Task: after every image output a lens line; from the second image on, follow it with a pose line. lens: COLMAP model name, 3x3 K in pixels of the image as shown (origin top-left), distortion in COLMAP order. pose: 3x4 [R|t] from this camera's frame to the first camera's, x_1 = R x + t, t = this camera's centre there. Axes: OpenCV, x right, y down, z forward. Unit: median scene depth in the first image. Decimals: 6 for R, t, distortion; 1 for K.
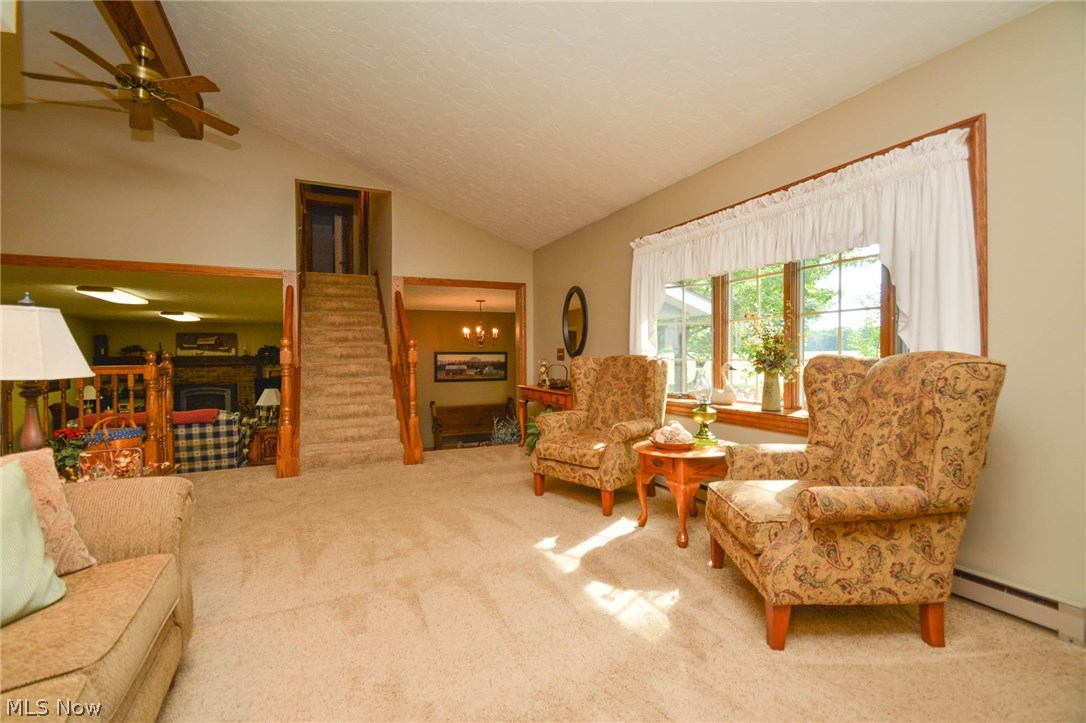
lens RADIAL K [[484.9, 0, 533.8], [0, 484.9, 357.2], [0, 0, 1]] dist [-0.000010, -0.000130]
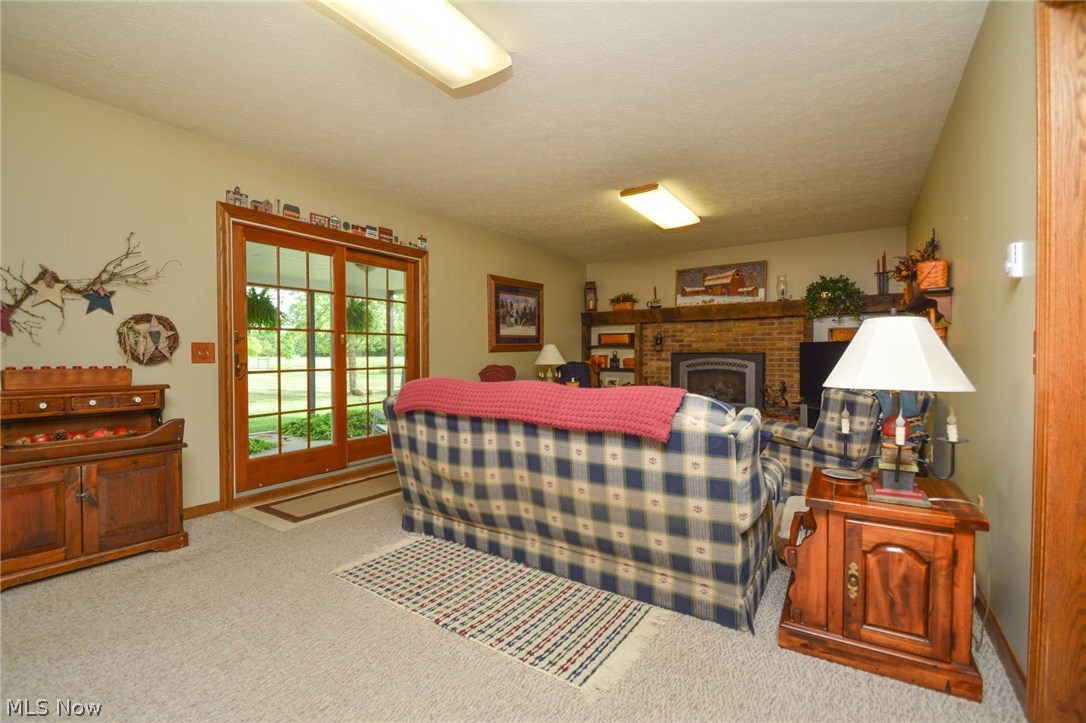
lens RADIAL K [[484.9, 0, 534.3], [0, 484.9, 358.3], [0, 0, 1]] dist [-0.000010, -0.000130]
pose [[0.532723, 0.016224, -0.846134, -0.301758], [-0.007120, 0.999867, 0.014689, 0.055688], [0.846260, -0.001800, 0.532768, 0.507791]]
